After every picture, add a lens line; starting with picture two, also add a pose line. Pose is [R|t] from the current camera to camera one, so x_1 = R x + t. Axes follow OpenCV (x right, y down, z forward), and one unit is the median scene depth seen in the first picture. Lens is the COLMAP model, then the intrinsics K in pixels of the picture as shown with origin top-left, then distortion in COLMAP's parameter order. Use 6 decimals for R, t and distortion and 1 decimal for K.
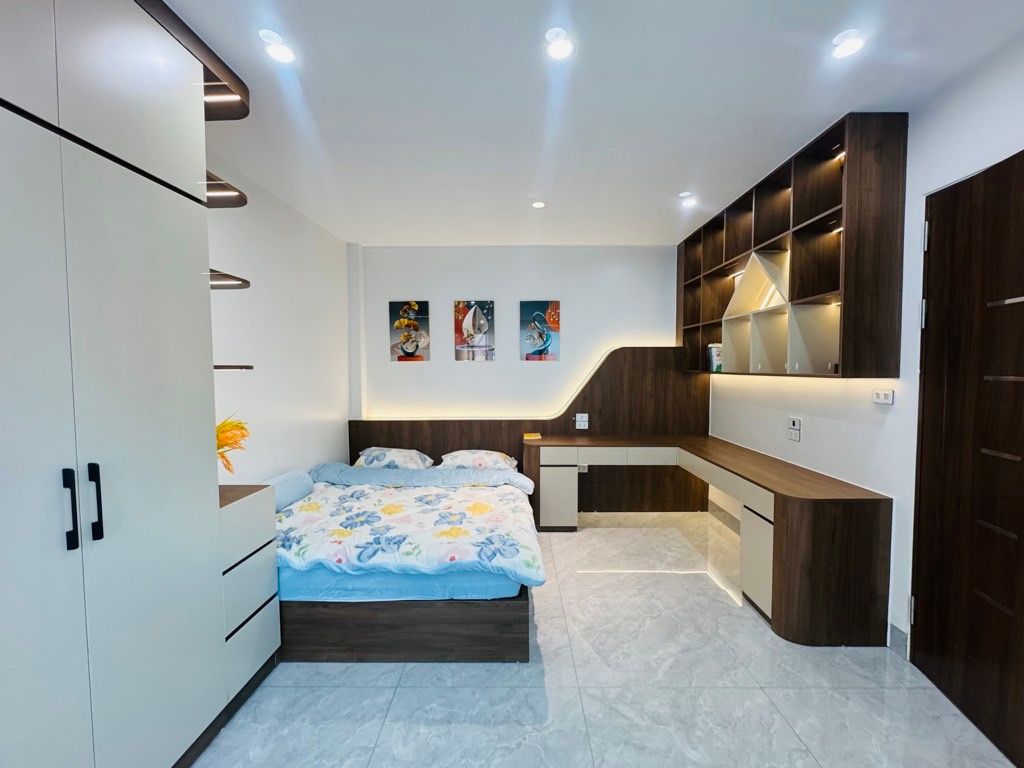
lens RADIAL K [[410.0, 0, 511.0], [0, 410.0, 381.8], [0, 0, 1]] dist [-0.002441, 0.000433]
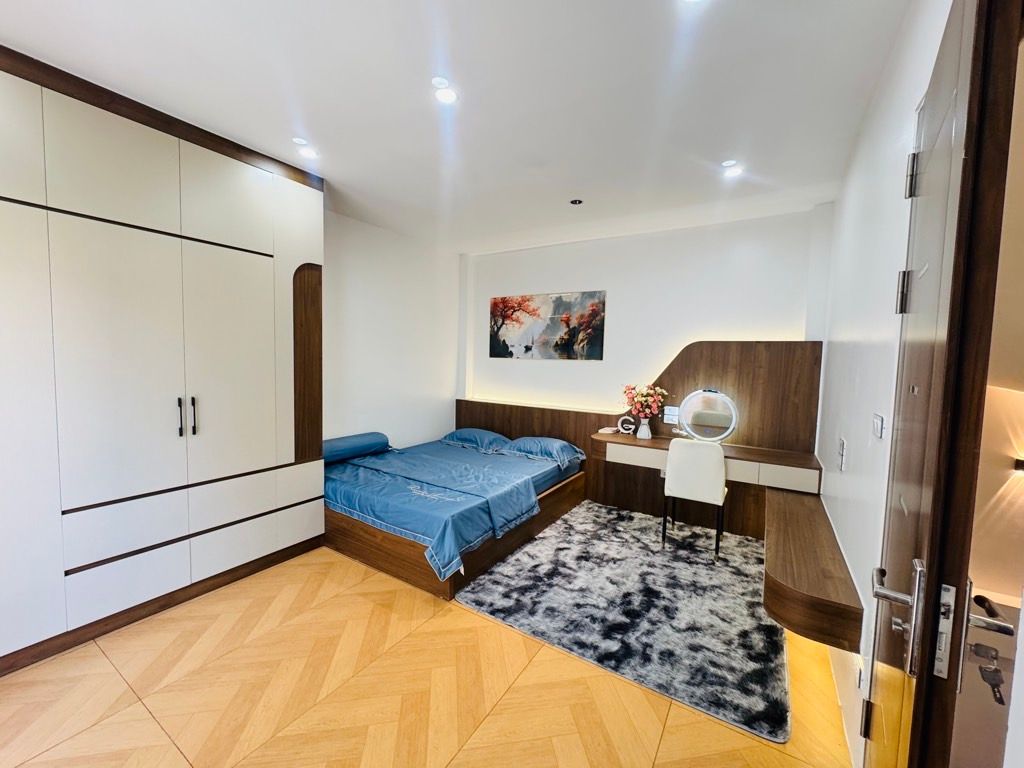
lens RADIAL K [[401.7, 0, 512.0], [0, 401.7, 384.0], [0, 0, 1]] dist [-0.000171, 0.000151]
pose [[0.855838, 0.053153, -0.514506, 0.388042], [-0.043274, 0.998577, 0.031180, 0.000473], [0.515431, -0.004421, 0.856920, 0.028007]]
